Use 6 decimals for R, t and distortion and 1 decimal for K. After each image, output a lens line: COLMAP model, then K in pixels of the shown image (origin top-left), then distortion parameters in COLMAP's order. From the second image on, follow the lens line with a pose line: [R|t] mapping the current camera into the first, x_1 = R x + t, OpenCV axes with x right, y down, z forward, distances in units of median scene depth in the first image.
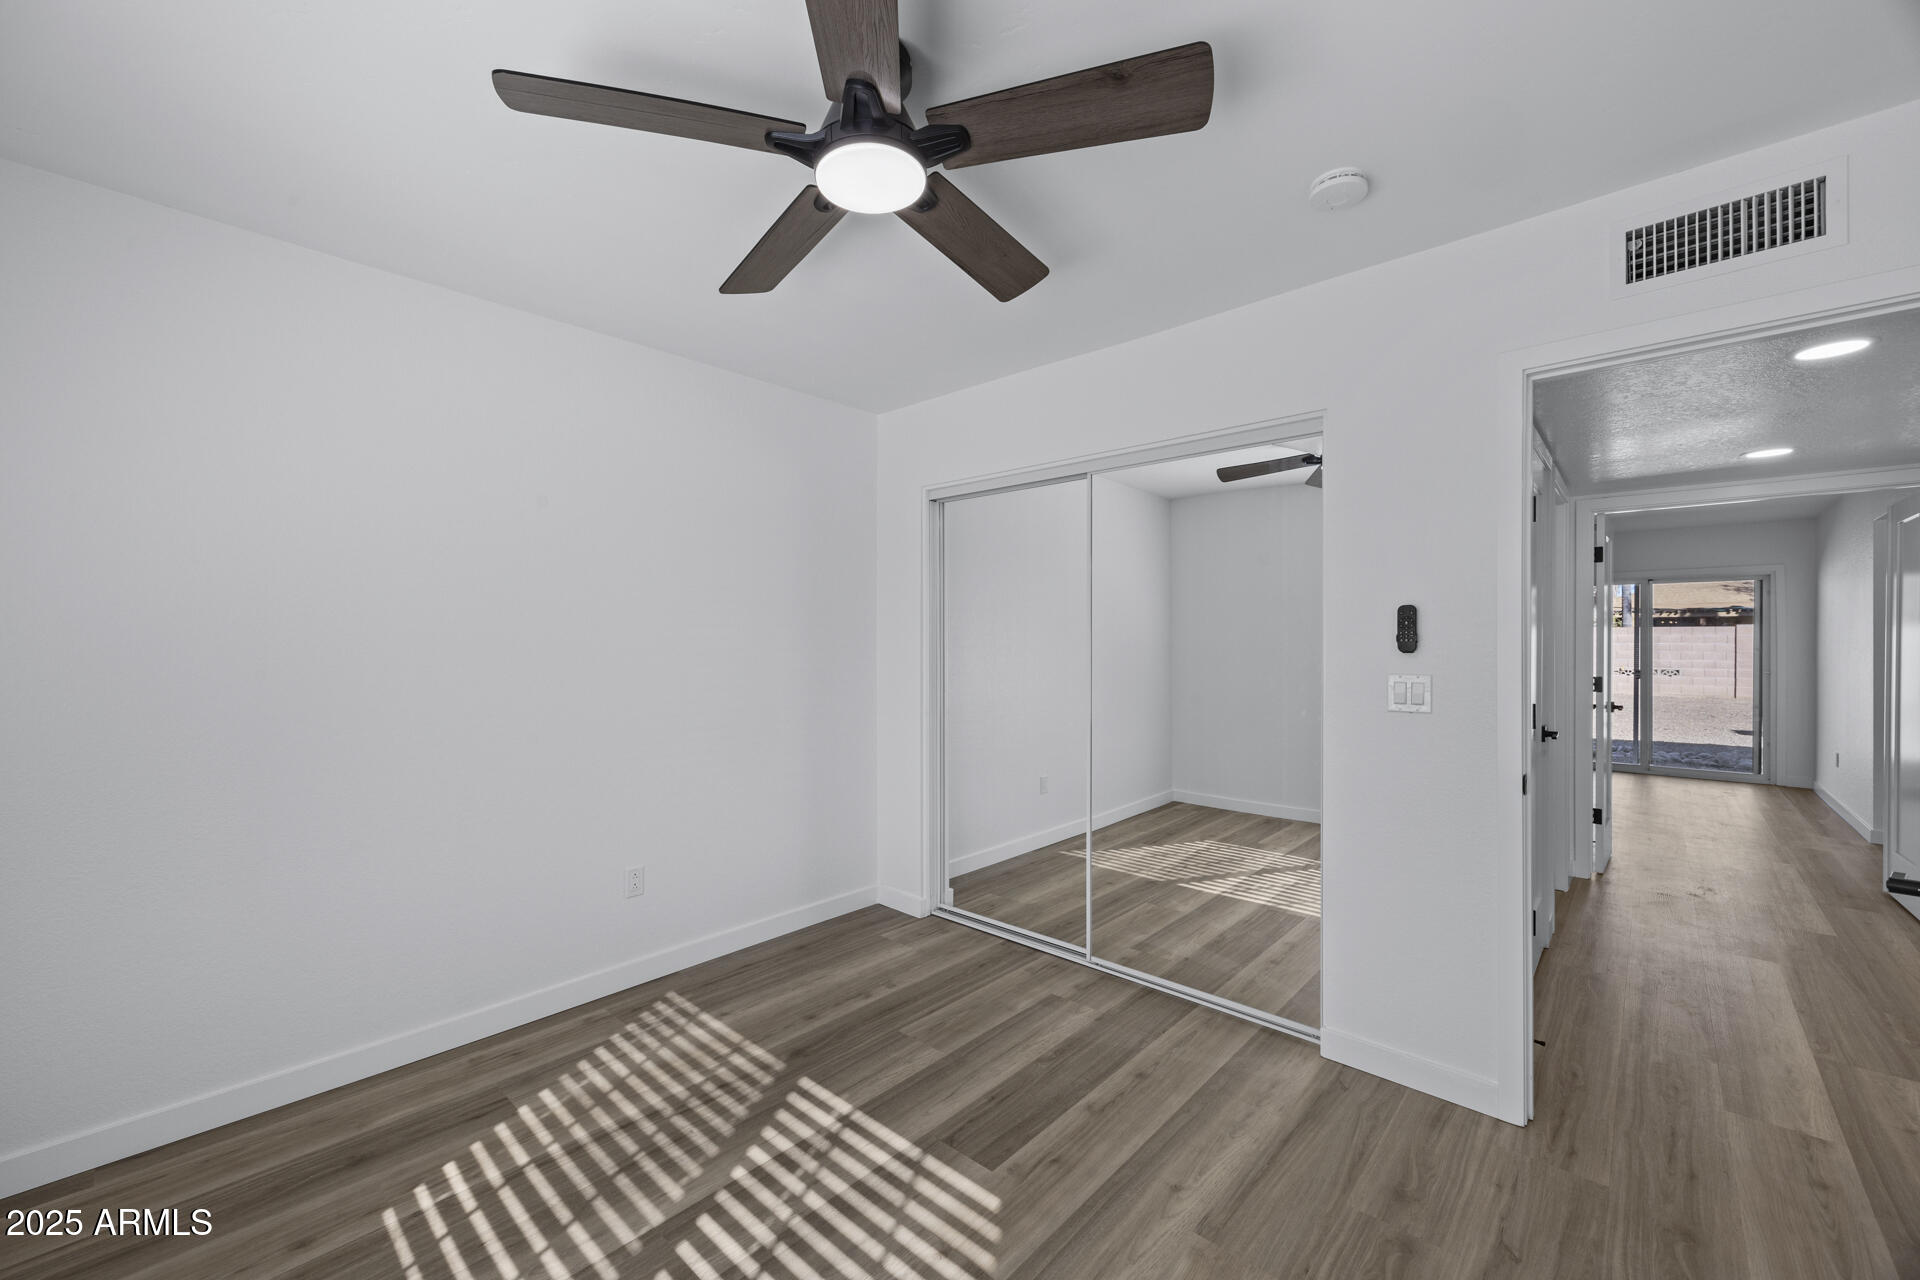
lens RADIAL K [[731.3, 0, 960.0], [0, 731.3, 640.0], [0, 0, 1]] dist [0.000833, 0.000020]
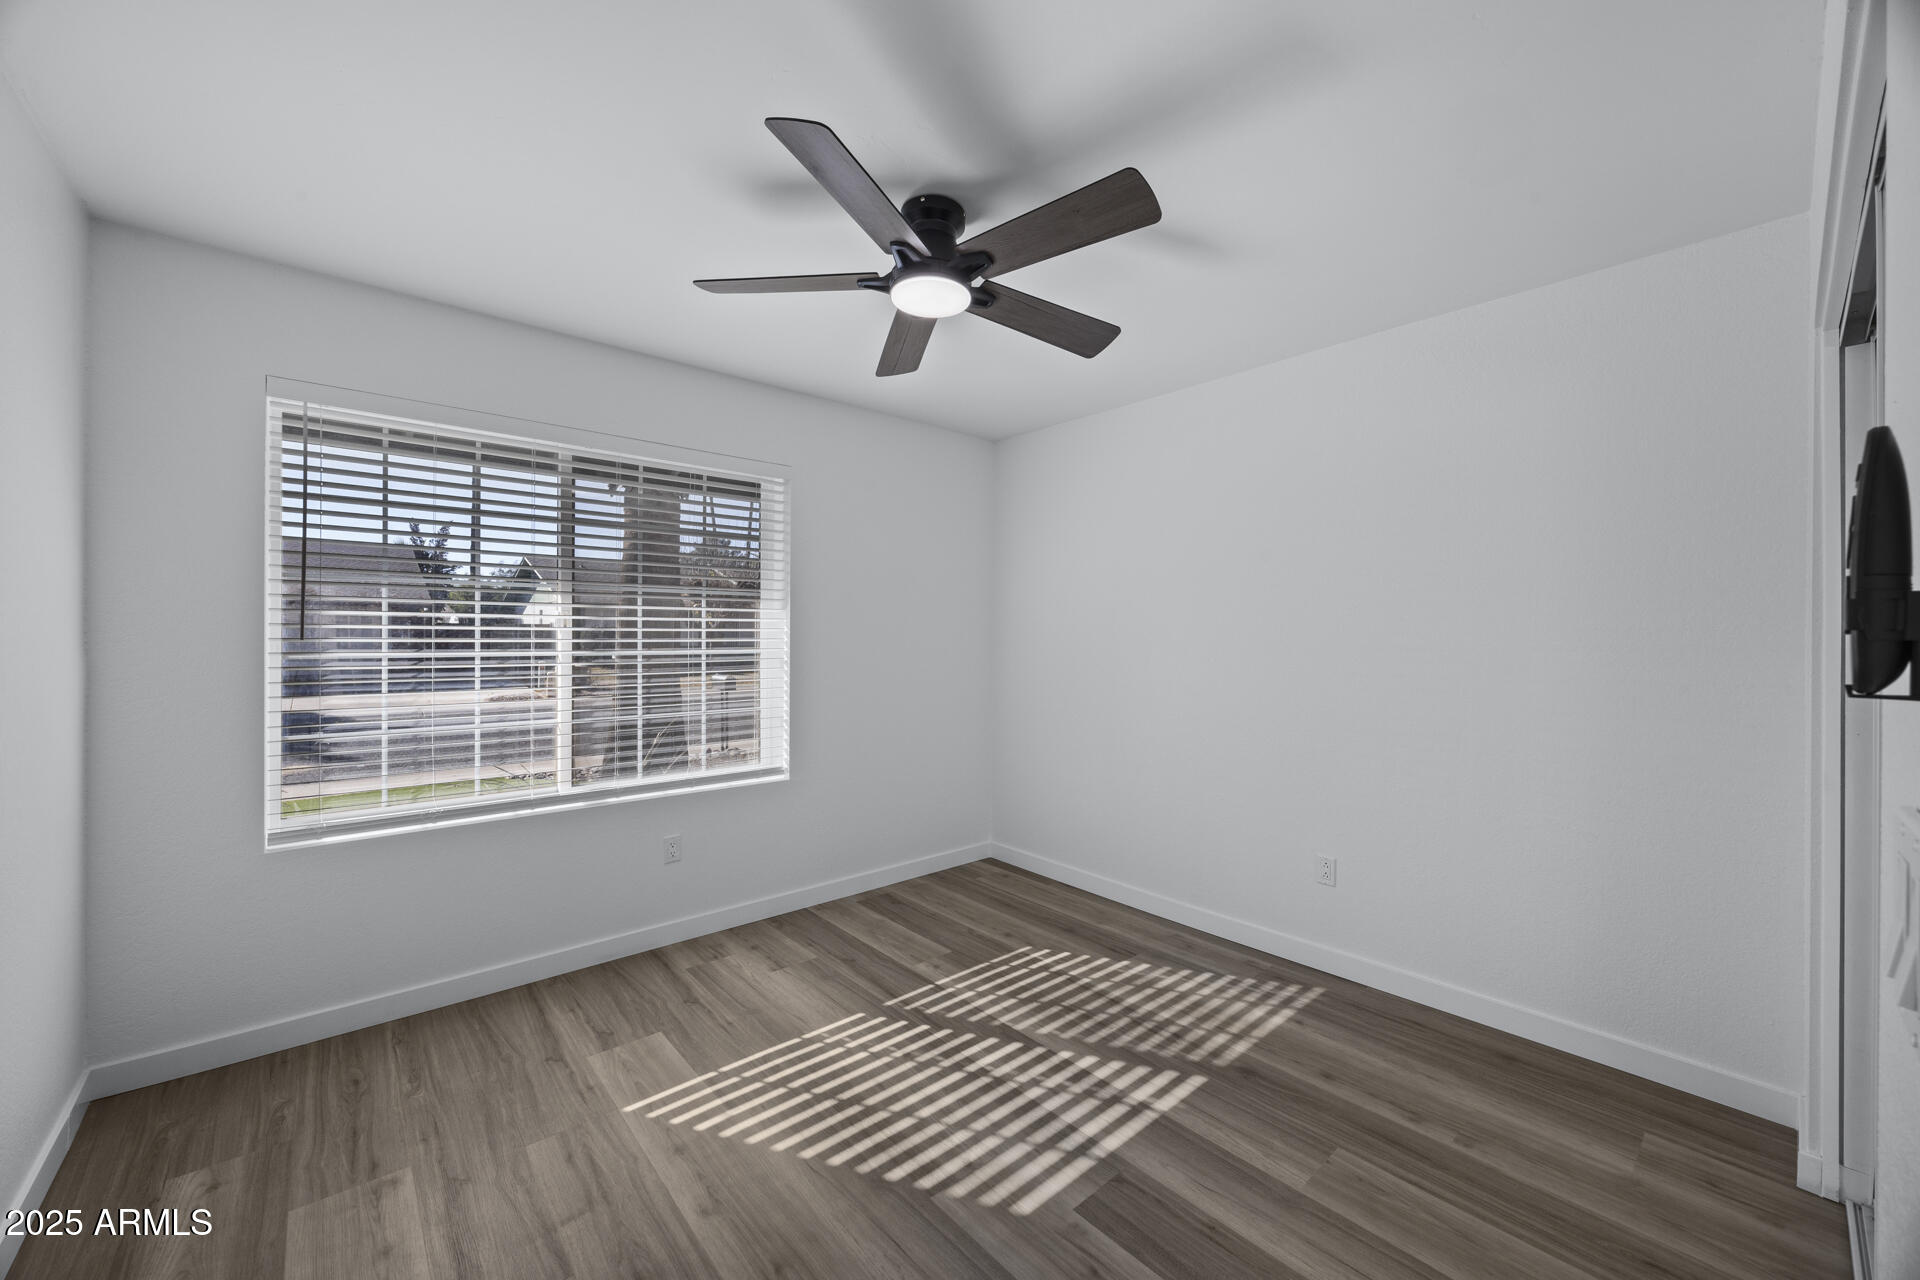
lens RADIAL K [[731.3, 0, 960.0], [0, 731.3, 640.0], [0, 0, 1]] dist [0.000833, 0.000020]
pose [[-0.101320, 0.005620, -0.994838, 0.859086], [0.001999, 0.999983, 0.005445, 0.015076], [0.994852, -0.001437, -0.101329, 0.858936]]
